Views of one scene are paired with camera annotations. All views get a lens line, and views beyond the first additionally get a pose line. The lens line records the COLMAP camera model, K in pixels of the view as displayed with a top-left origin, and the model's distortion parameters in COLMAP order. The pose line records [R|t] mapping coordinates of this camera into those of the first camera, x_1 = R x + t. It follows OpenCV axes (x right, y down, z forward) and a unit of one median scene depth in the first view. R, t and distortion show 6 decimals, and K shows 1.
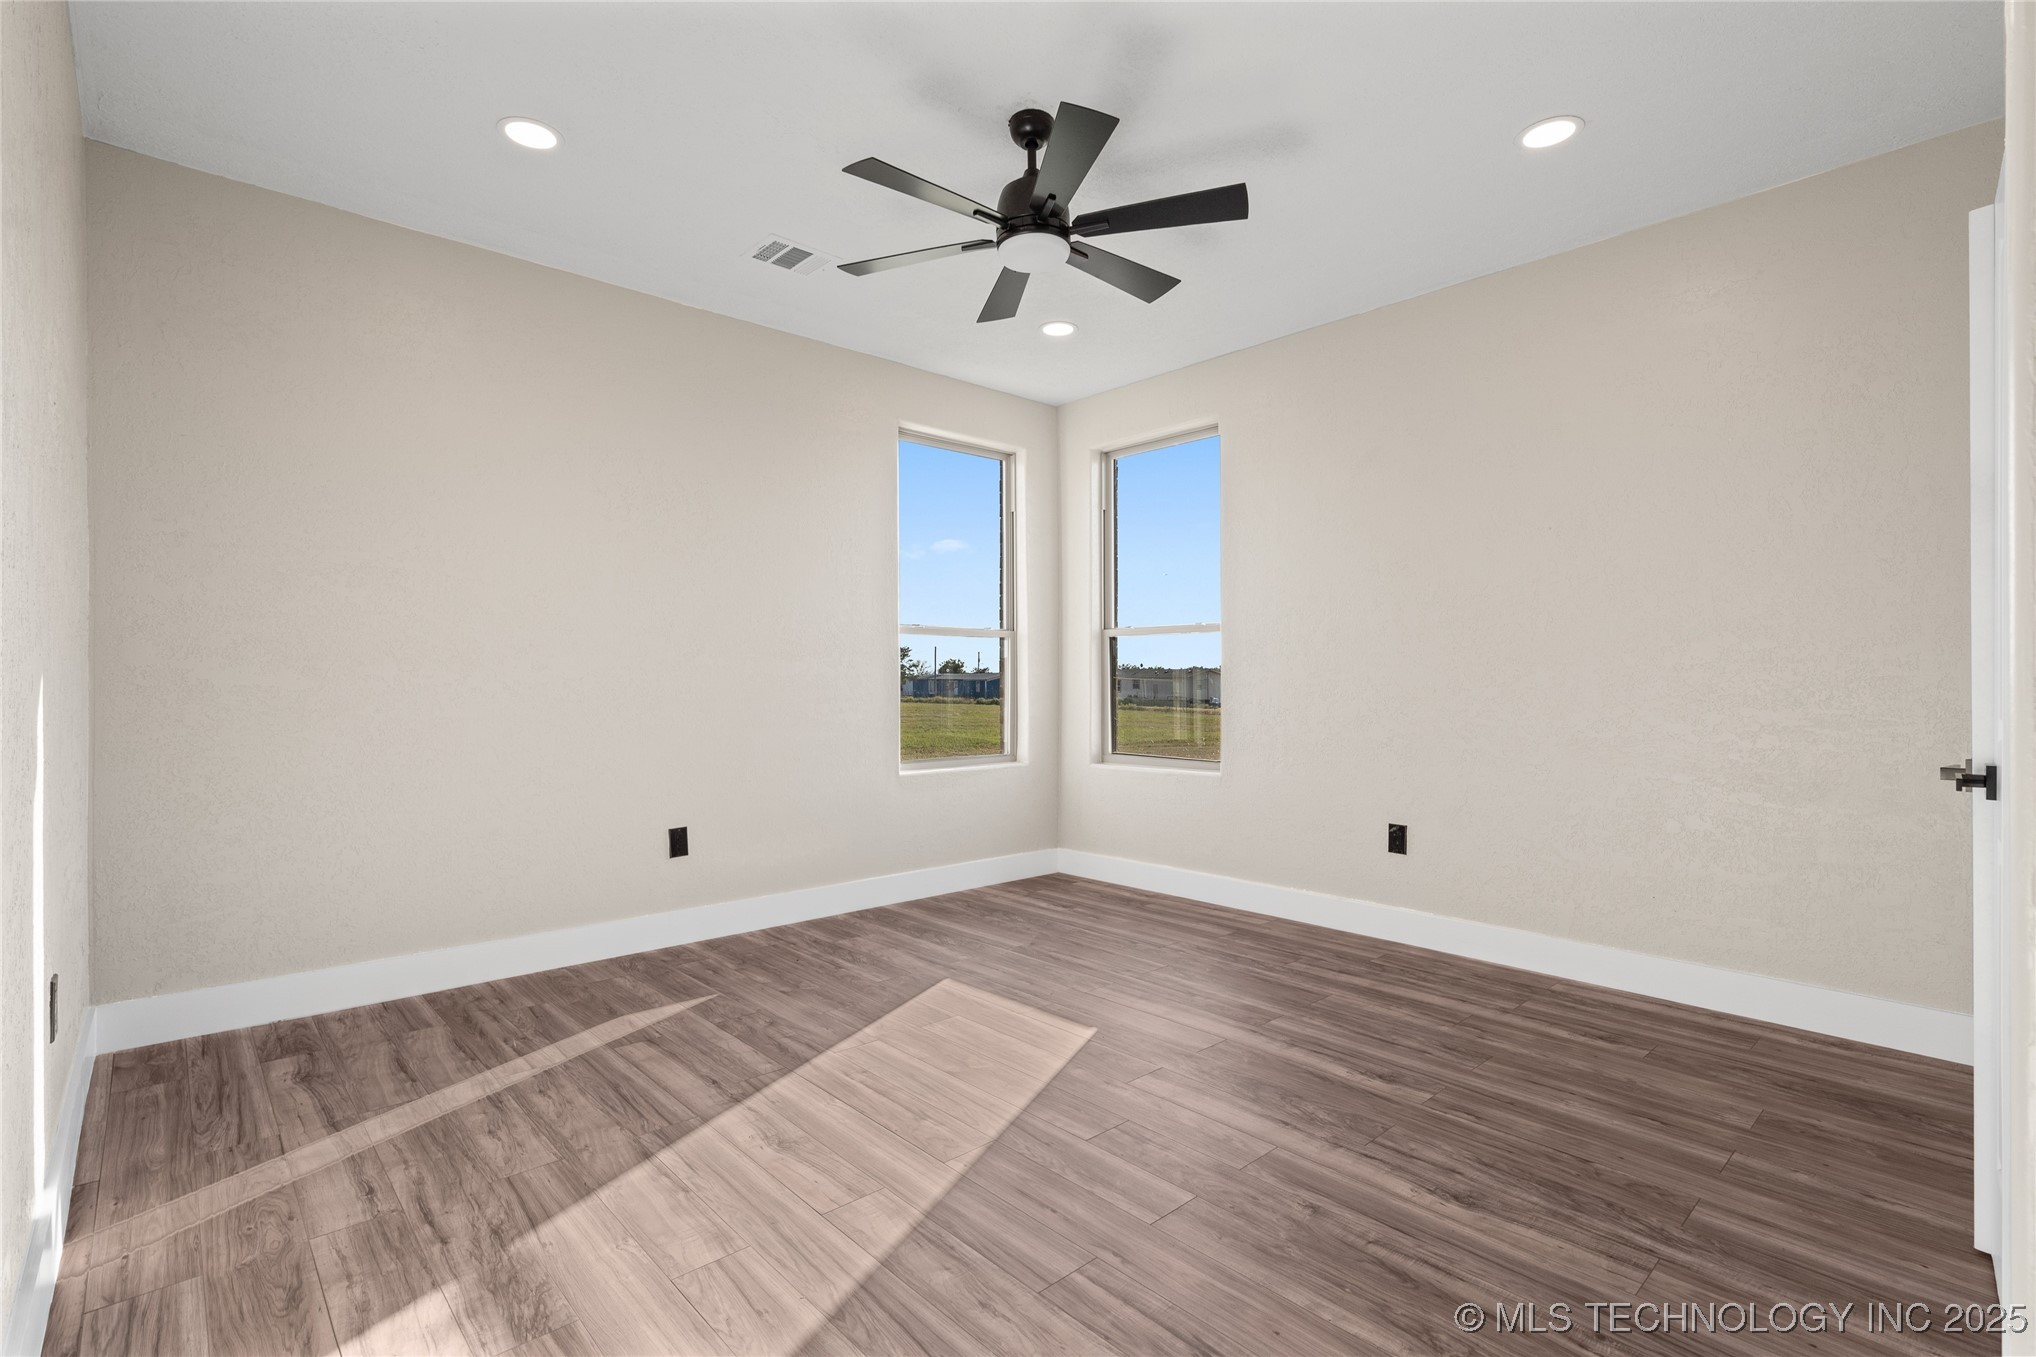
lens RADIAL K [[948.6, 0, 1014.2], [0, 948.6, 680.8], [0, 0, 1]] dist [-0.001677, 0.000370]
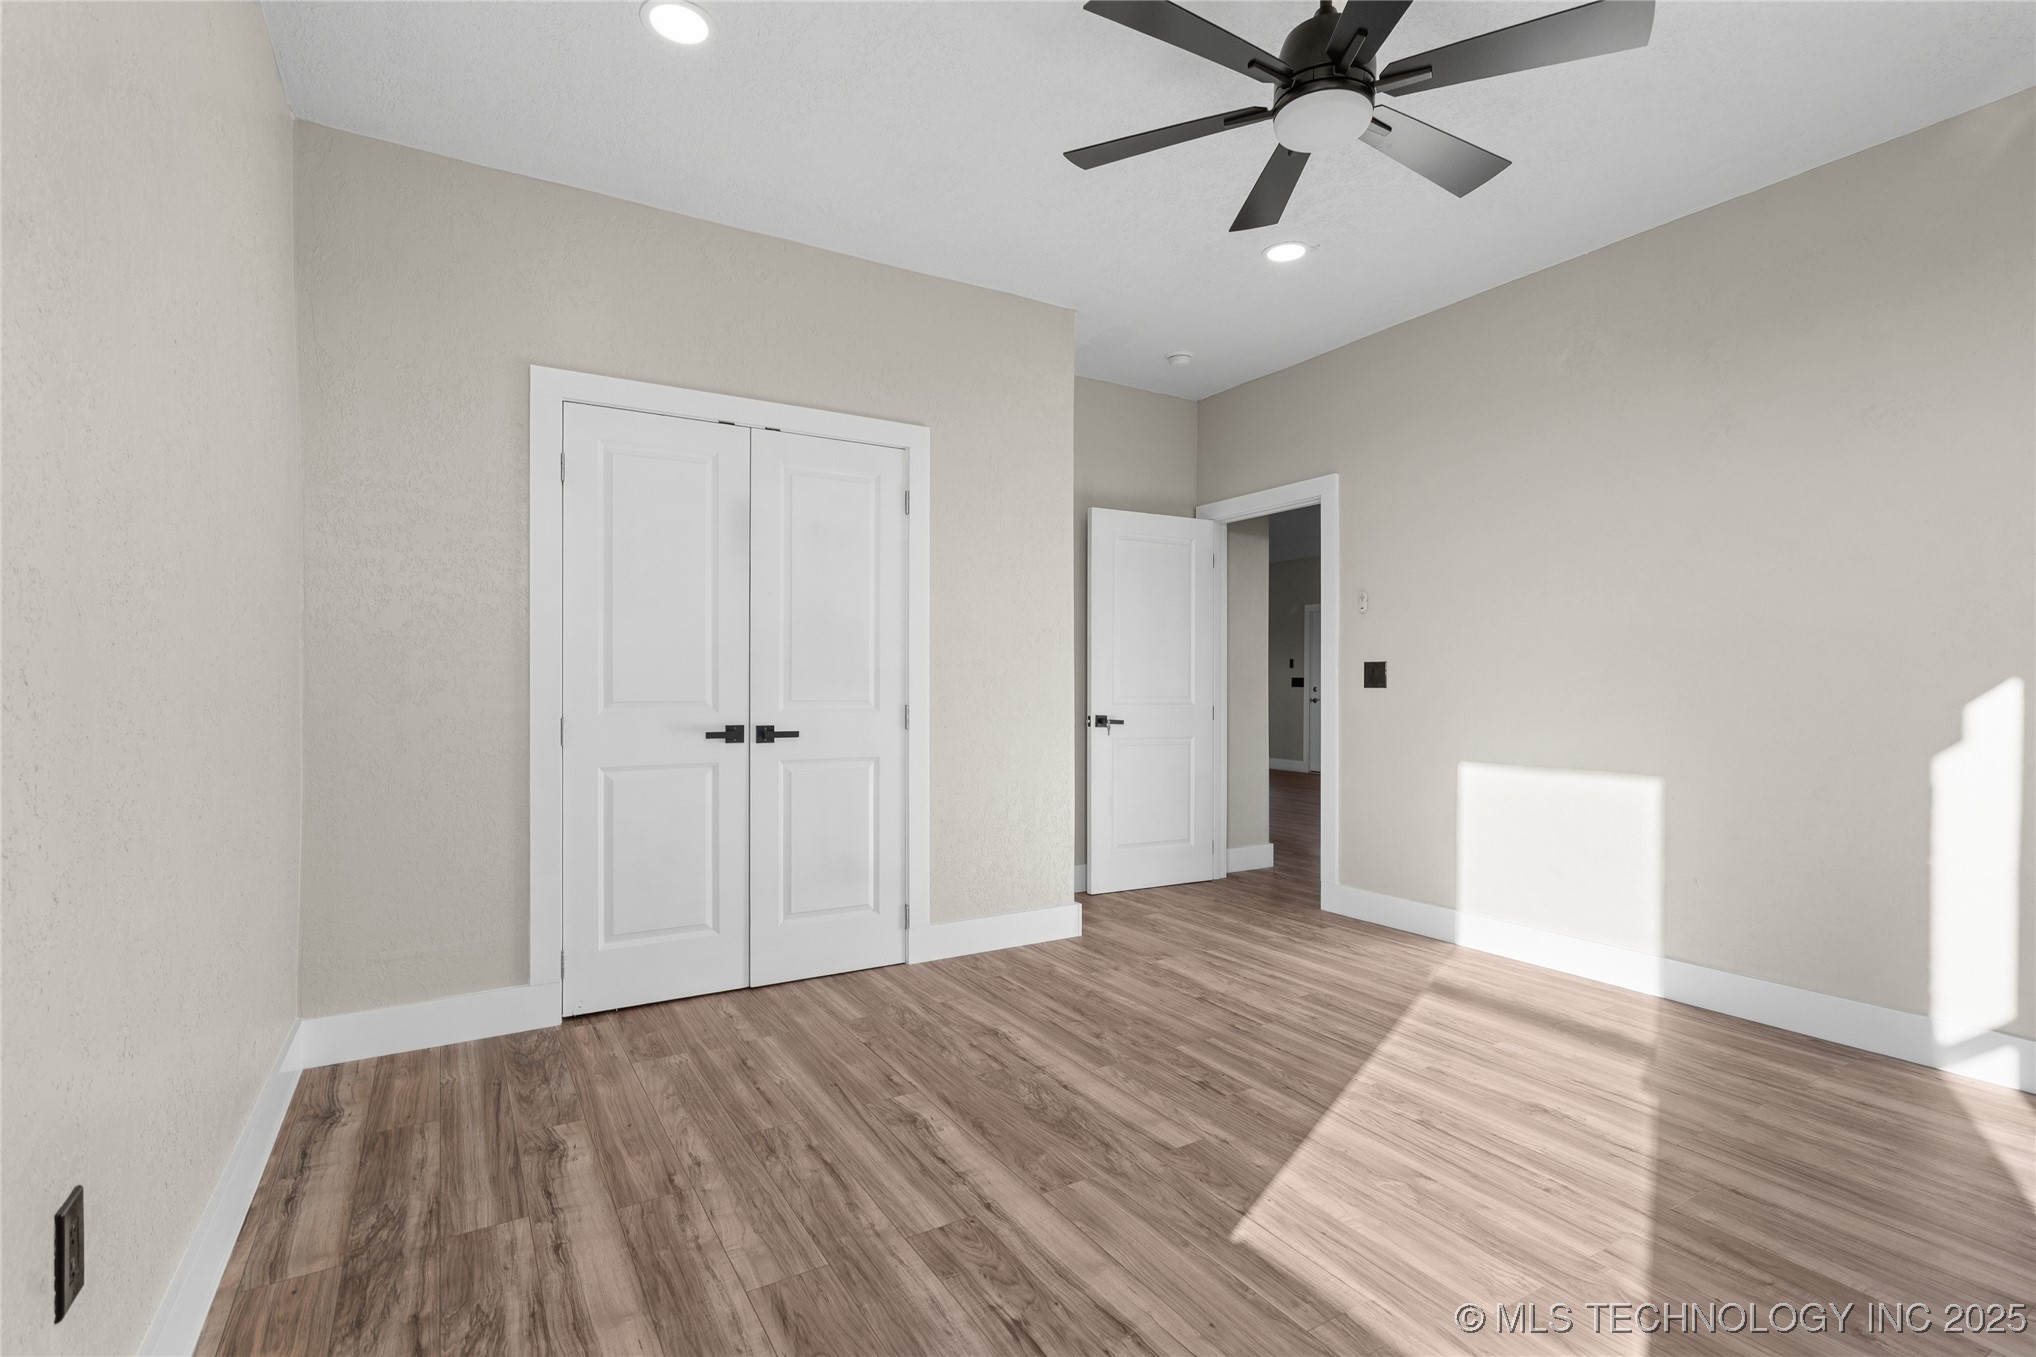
lens RADIAL K [[948.6, 0, 1014.2], [0, 948.6, 680.8], [0, 0, 1]] dist [-0.001677, 0.000370]
pose [[-0.981975, 0.000770, 0.189011, 0.129749], [0.000346, 0.999997, -0.002279, 0.001337], [-0.189012, -0.002173, -0.981972, 1.978227]]
